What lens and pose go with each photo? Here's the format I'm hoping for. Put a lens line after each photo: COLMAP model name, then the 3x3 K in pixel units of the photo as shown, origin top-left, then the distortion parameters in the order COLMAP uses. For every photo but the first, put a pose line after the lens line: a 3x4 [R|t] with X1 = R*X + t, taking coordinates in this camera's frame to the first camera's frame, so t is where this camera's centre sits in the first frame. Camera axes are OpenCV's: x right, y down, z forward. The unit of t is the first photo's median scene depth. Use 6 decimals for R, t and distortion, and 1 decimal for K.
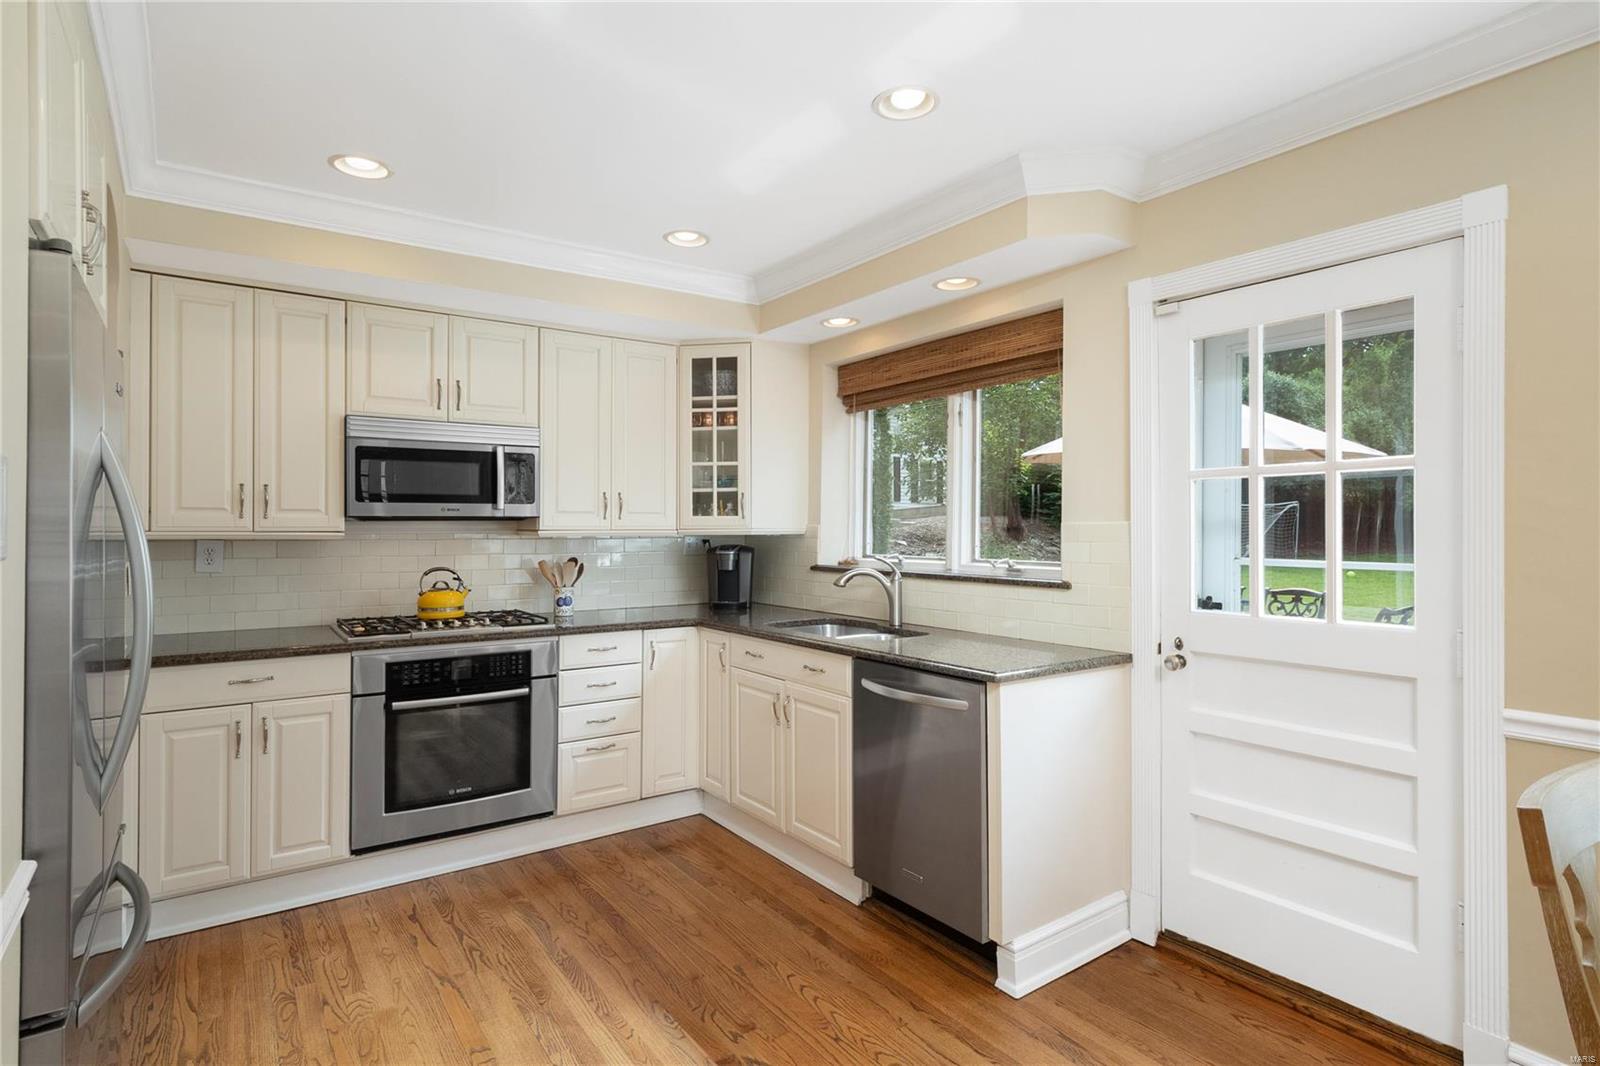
lens RADIAL K [[832.2, 0, 803.7], [0, 832.2, 528.8], [0, 0, 1]] dist [-0.000844, -0.000443]
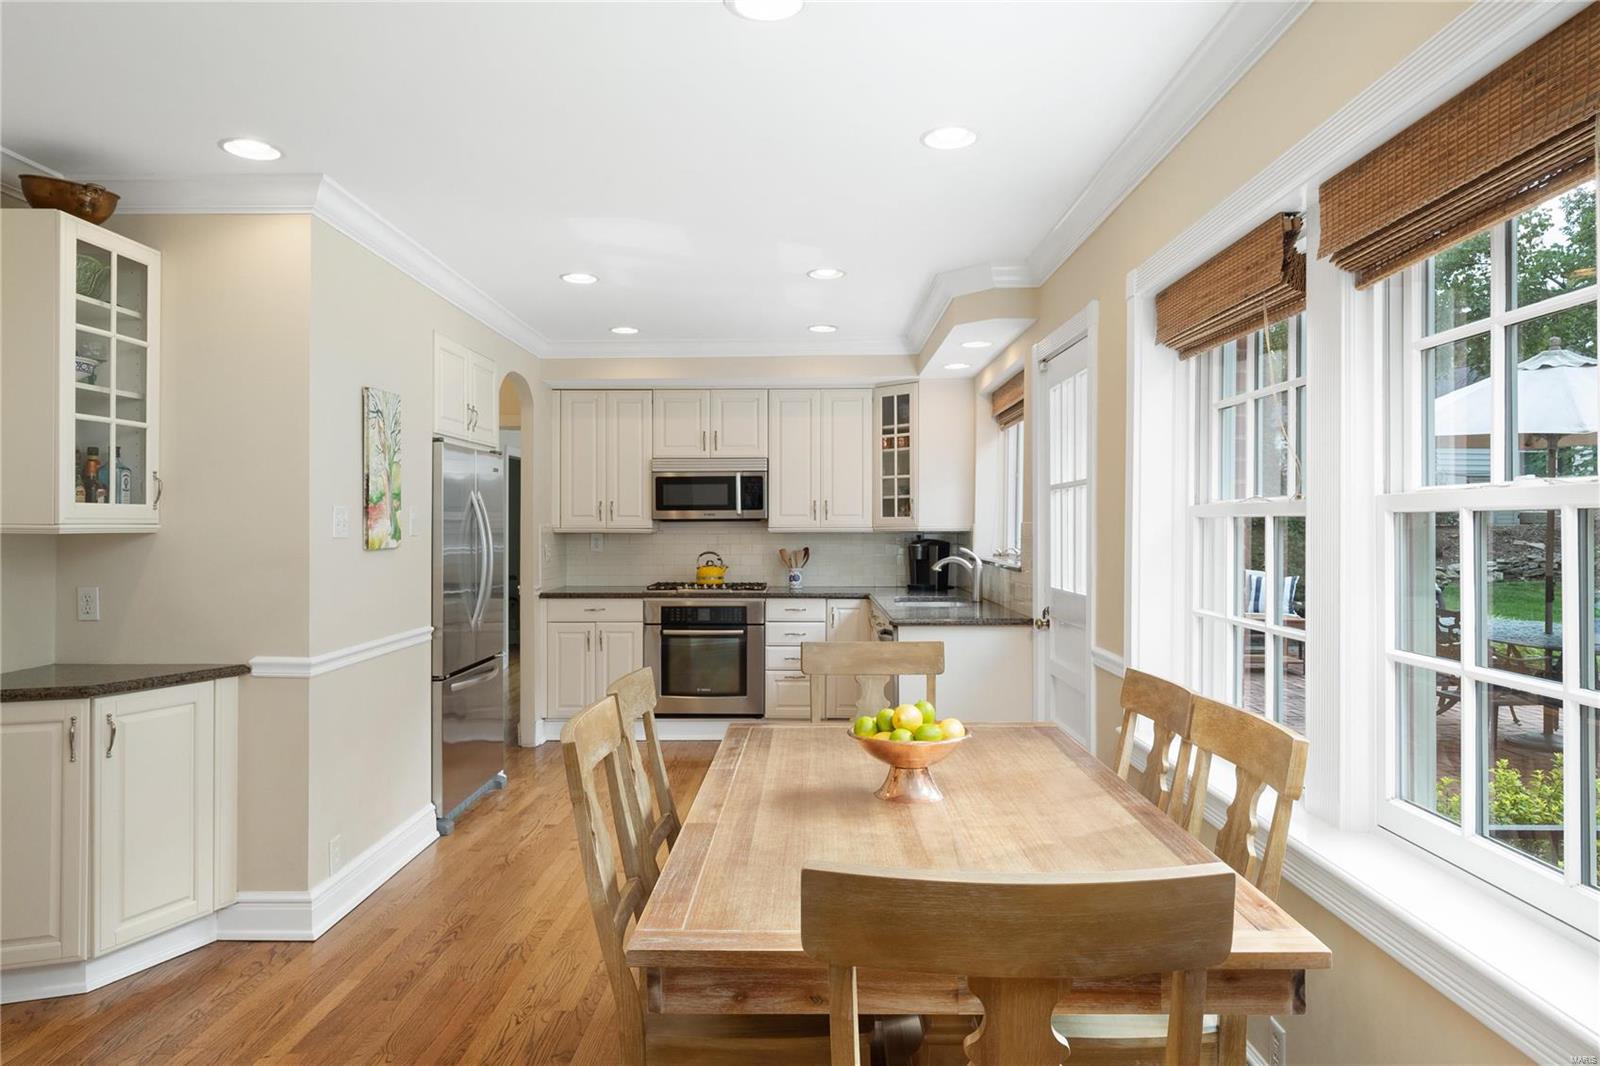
lens RADIAL K [[1028.2, 0, 797.9], [0, 1028.2, 528.7], [0, 0, 1]] dist [-0.000563, 0.000002]
pose [[0.803222, 0.002052, -0.595676, 0.844721], [0.000238, 0.999993, 0.003766, -0.003628], [0.595679, -0.003166, 0.803216, -0.446898]]
